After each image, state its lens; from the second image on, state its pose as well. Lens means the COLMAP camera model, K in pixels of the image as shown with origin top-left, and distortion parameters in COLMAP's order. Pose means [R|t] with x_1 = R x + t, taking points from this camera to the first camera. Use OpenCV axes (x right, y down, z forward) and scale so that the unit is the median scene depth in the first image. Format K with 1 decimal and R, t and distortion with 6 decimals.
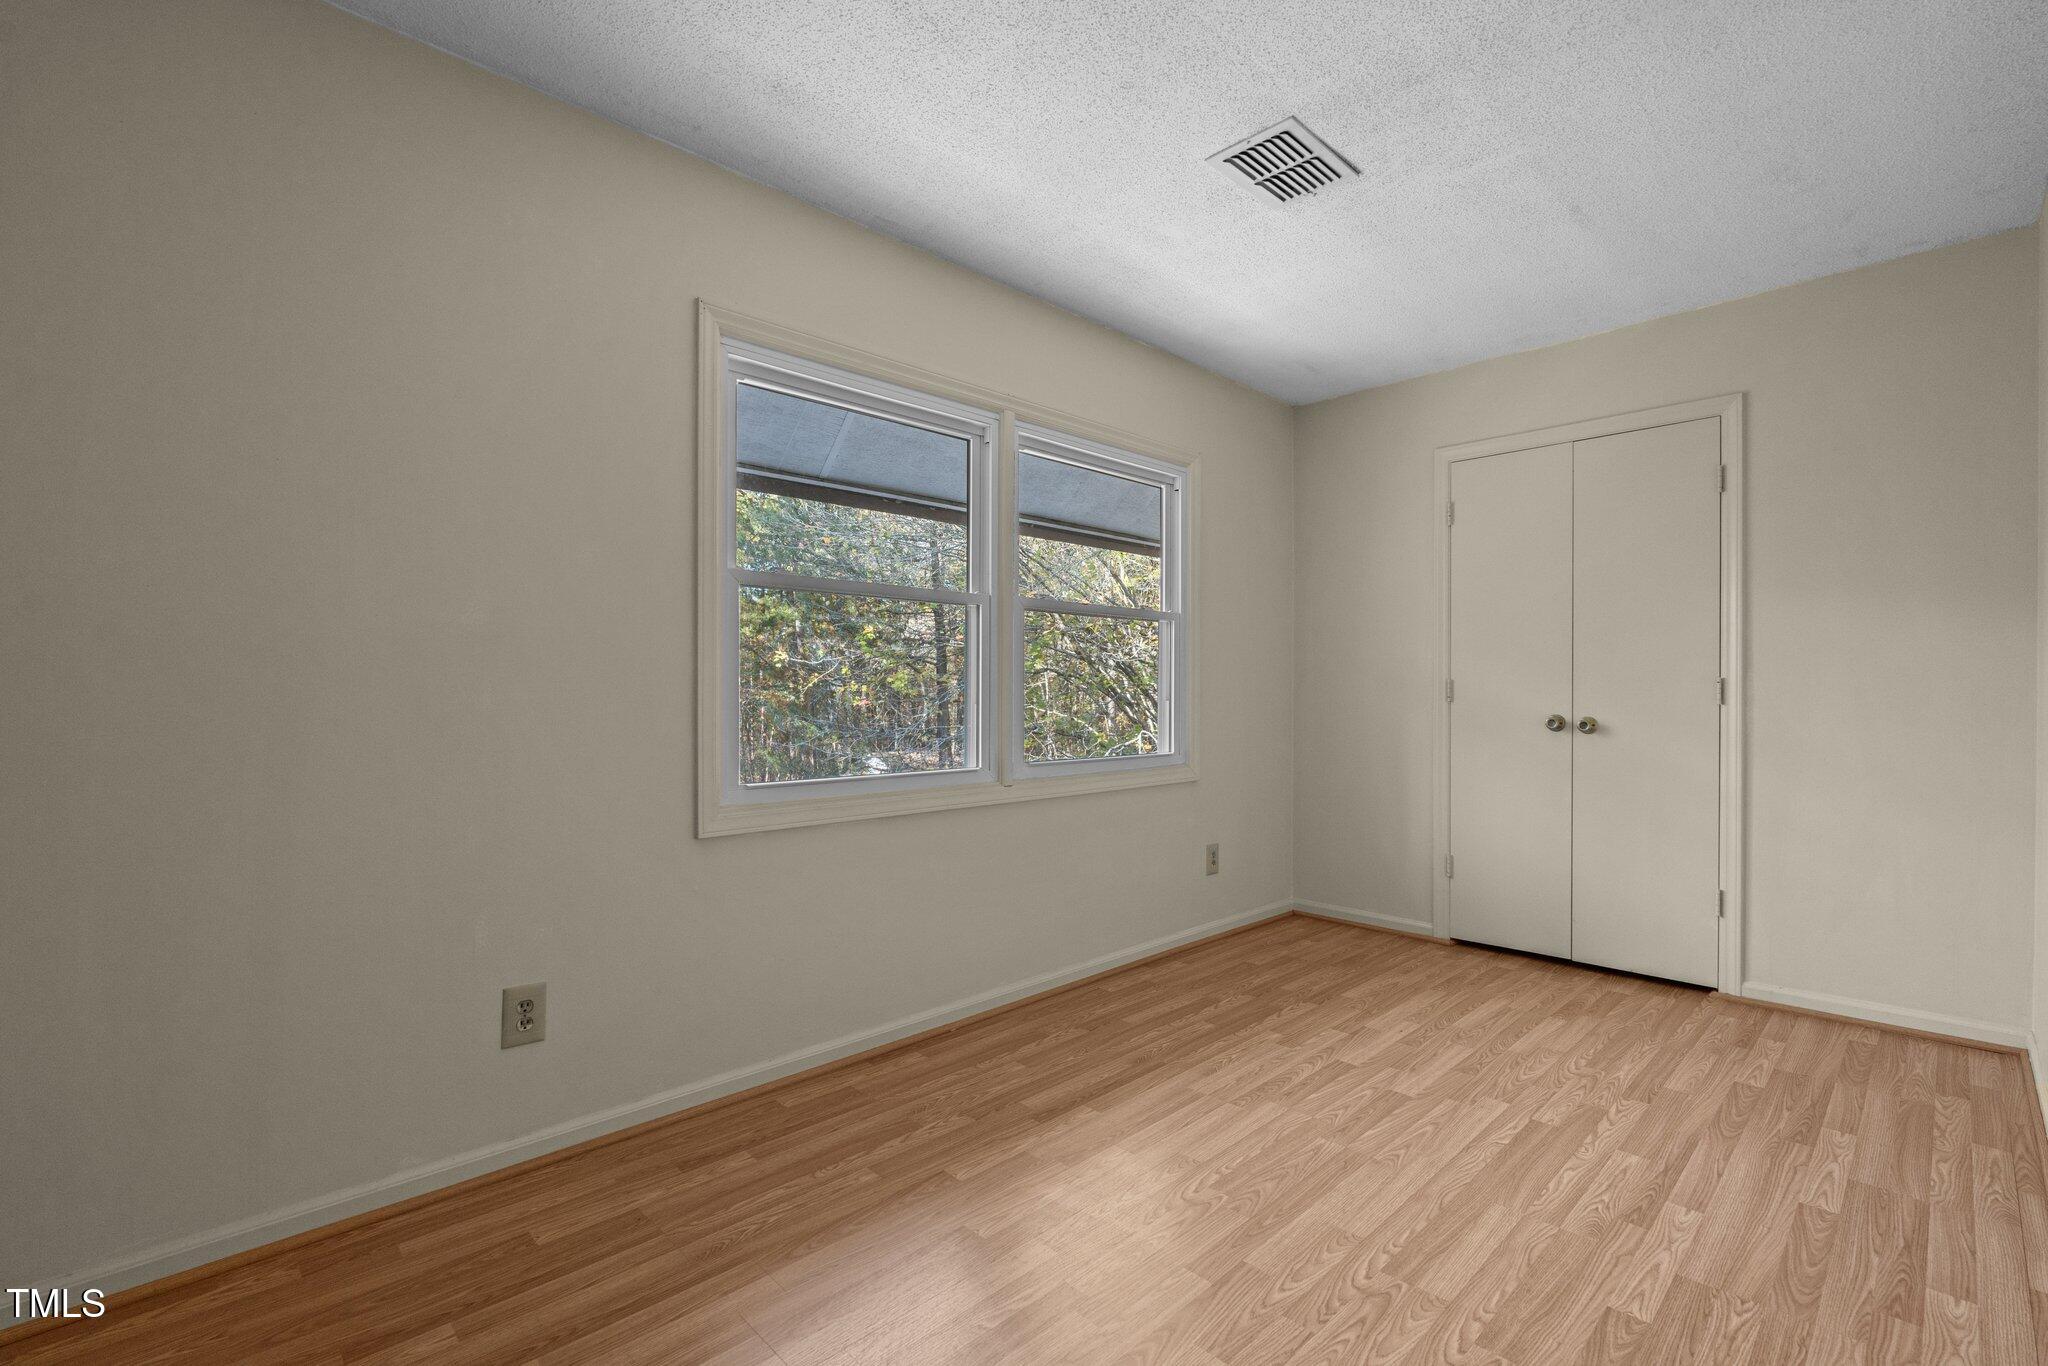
lens RADIAL K [[934.8, 0, 1022.9], [0, 934.8, 691.6], [0, 0, 1]] dist [-0.007938, 0.000726]
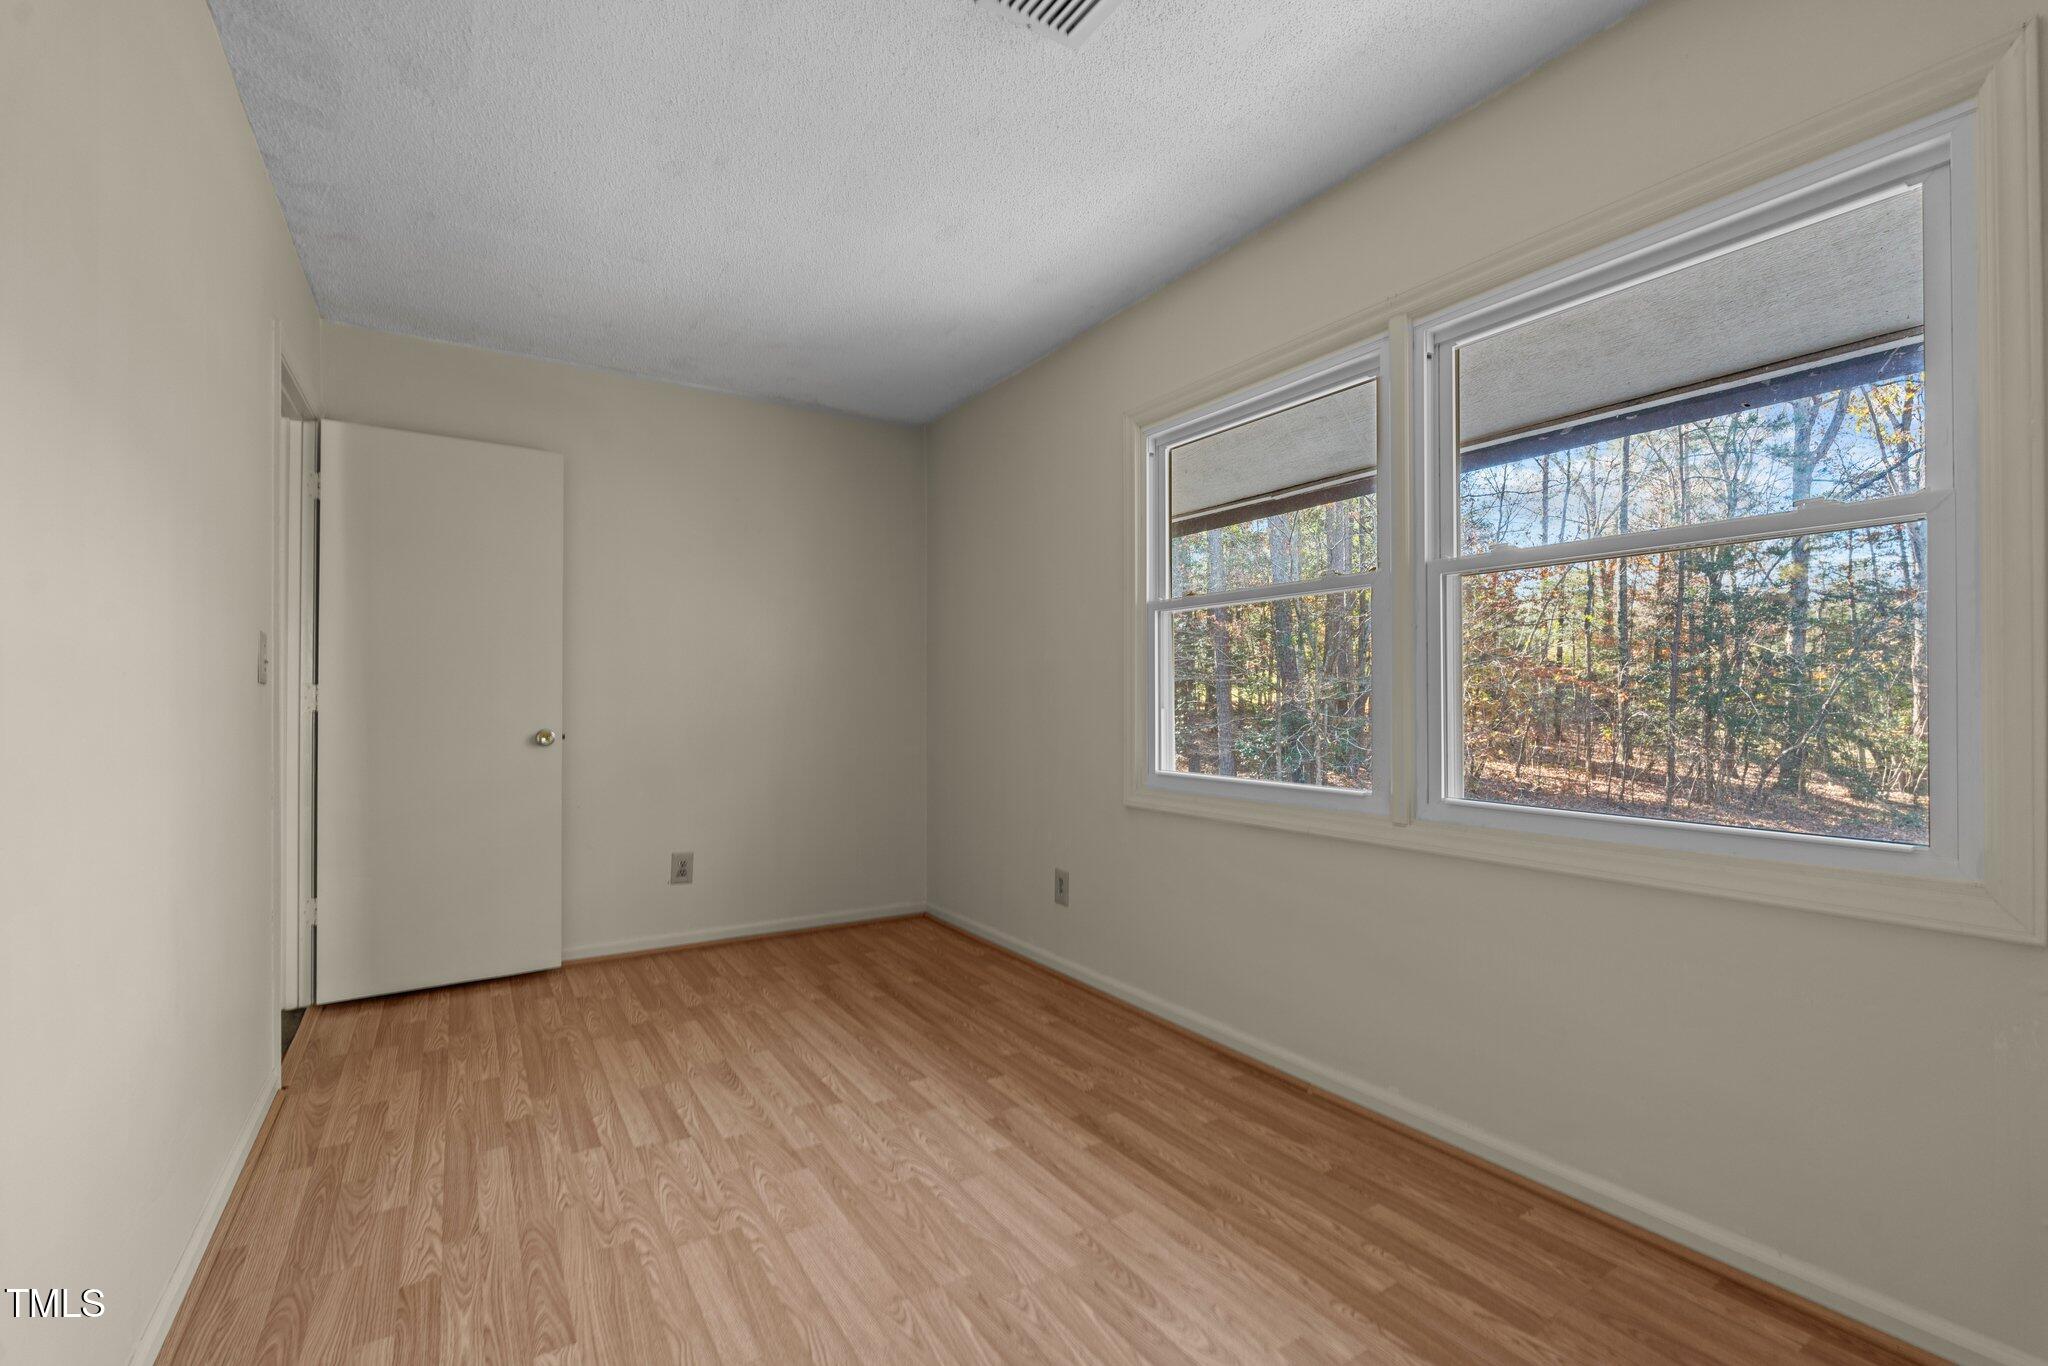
lens RADIAL K [[934.8, 0, 1022.6], [0, 934.8, 687.8], [0, 0, 1]] dist [-0.007938, 0.000726]
pose [[-0.234833, -0.012929, -0.971950, 1.016572], [0.003812, 0.999892, -0.014222, 0.001934], [0.972028, -0.007045, -0.234758, 1.166848]]
